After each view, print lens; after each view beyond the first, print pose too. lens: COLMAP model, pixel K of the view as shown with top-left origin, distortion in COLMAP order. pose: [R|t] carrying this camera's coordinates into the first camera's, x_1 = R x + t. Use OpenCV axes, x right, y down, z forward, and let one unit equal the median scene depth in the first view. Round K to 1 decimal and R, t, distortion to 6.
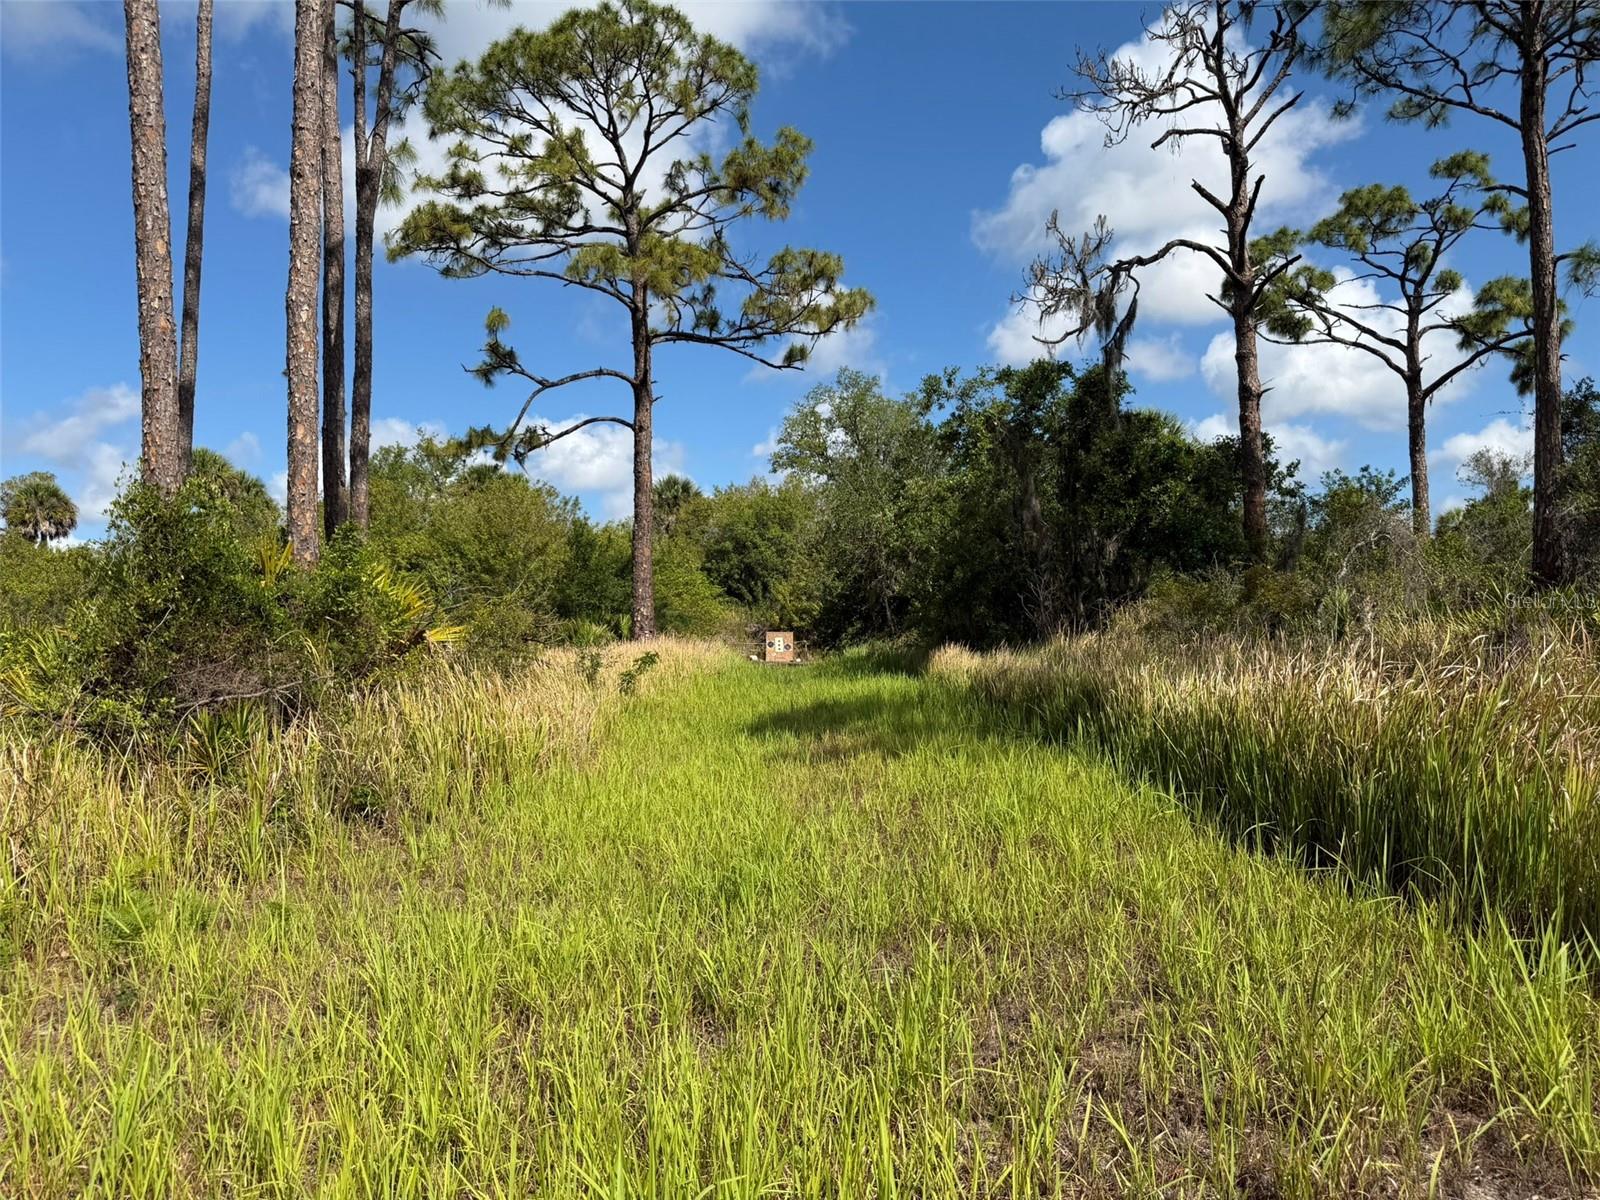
lens RADIAL K [[1126.6, 0, 801.9], [0, 1126.6, 599.1], [0, 0, 1]] dist [0.032759, -0.064671]
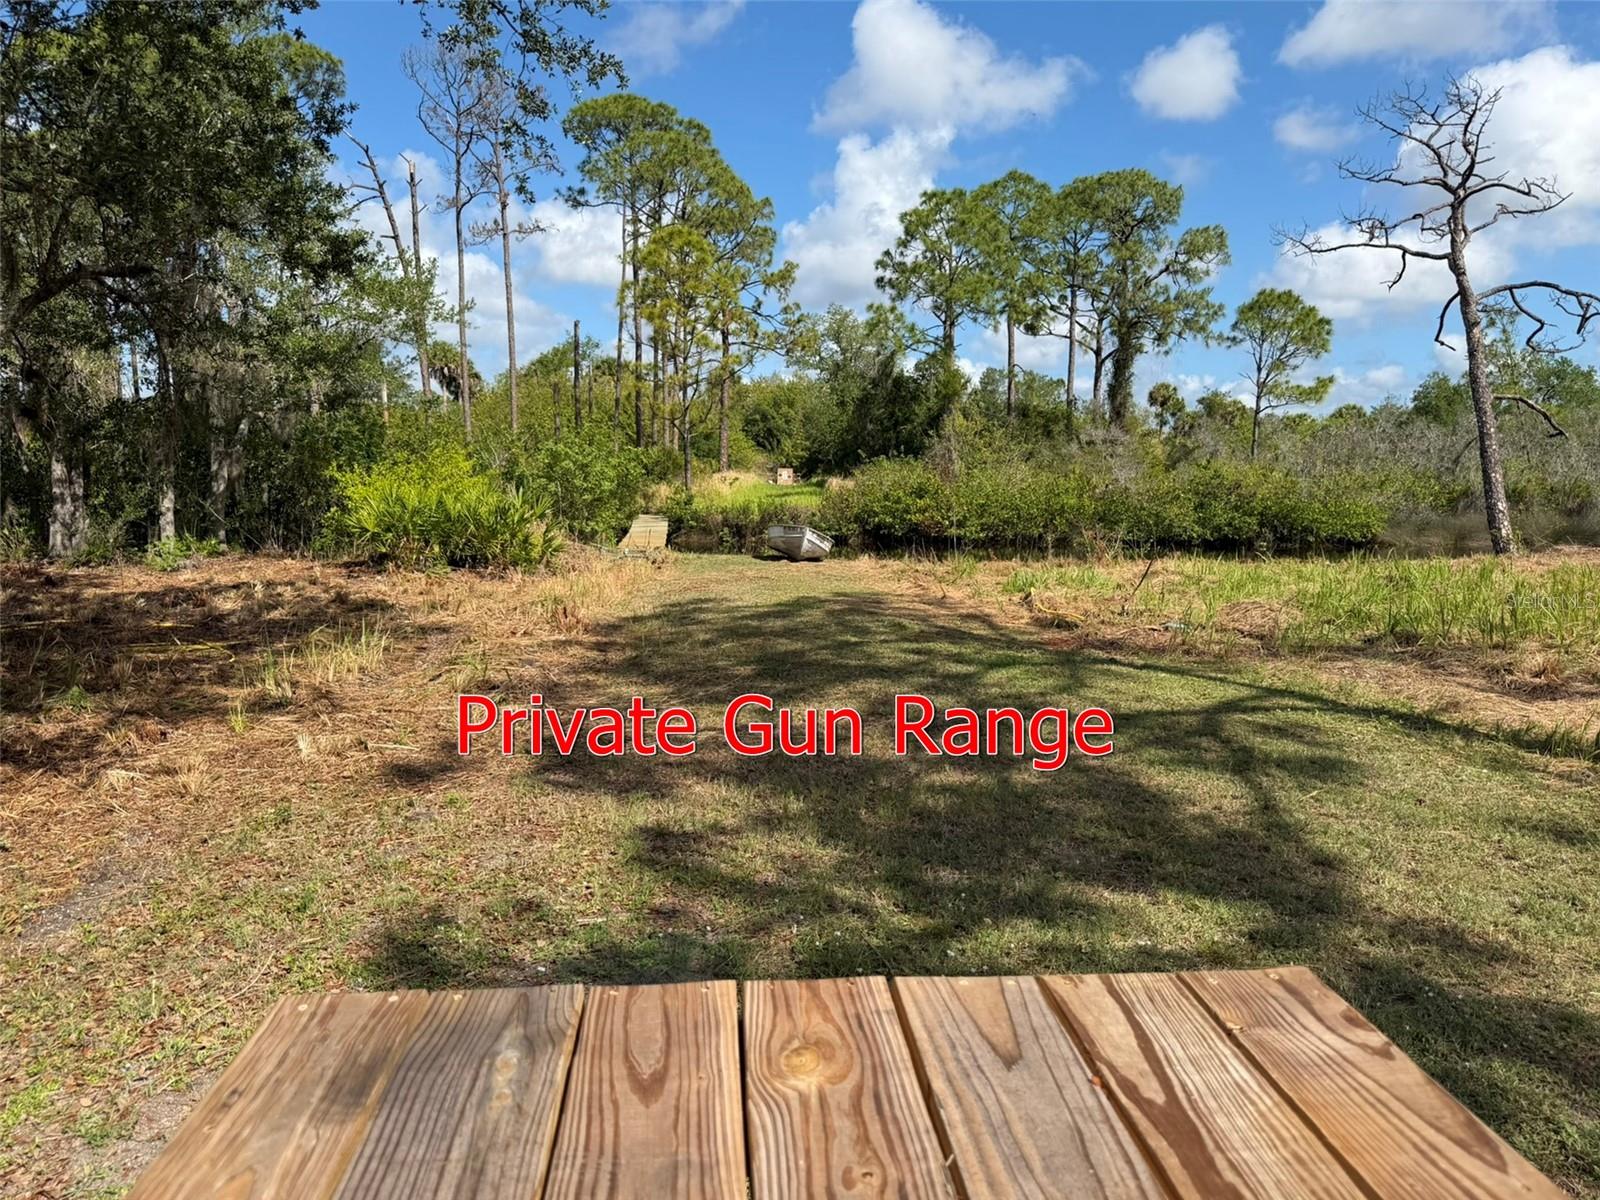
lens RADIAL K [[1126.6, 0, 784.6], [0, 1126.6, 611.0], [0, 0, 1]] dist [0.032759, -0.064671]
pose [[0.998935, 0.034845, -0.030253, 0.040946], [-0.029560, 0.986618, 0.160347, -0.034155], [0.035435, -0.159281, 0.986597, -0.801515]]
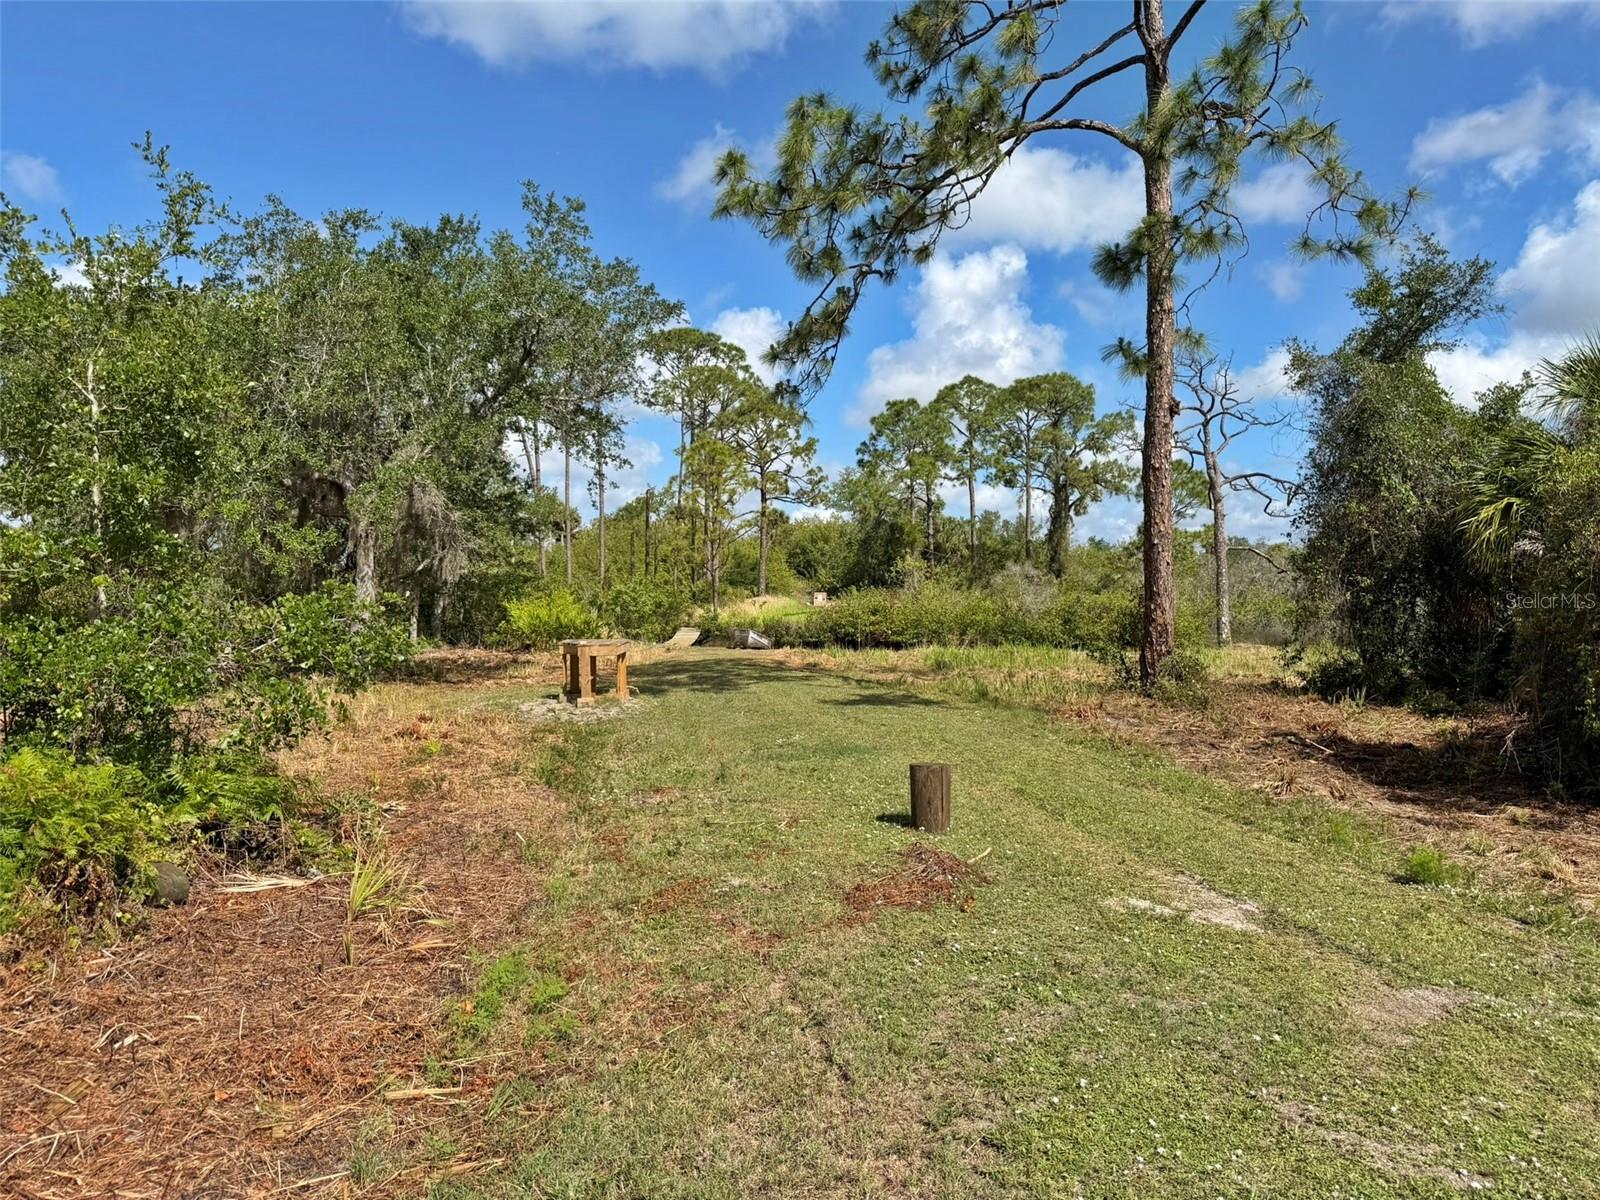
lens RADIAL K [[1126.6, 0, 796.4], [0, 1126.6, 610.9], [0, 0, 1]] dist [0.032759, -0.064671]
pose [[0.994457, 0.027053, -0.101605, 0.158191], [-0.021317, 0.998140, 0.057120, -0.059245], [0.102962, -0.054638, 0.993184, -1.191515]]
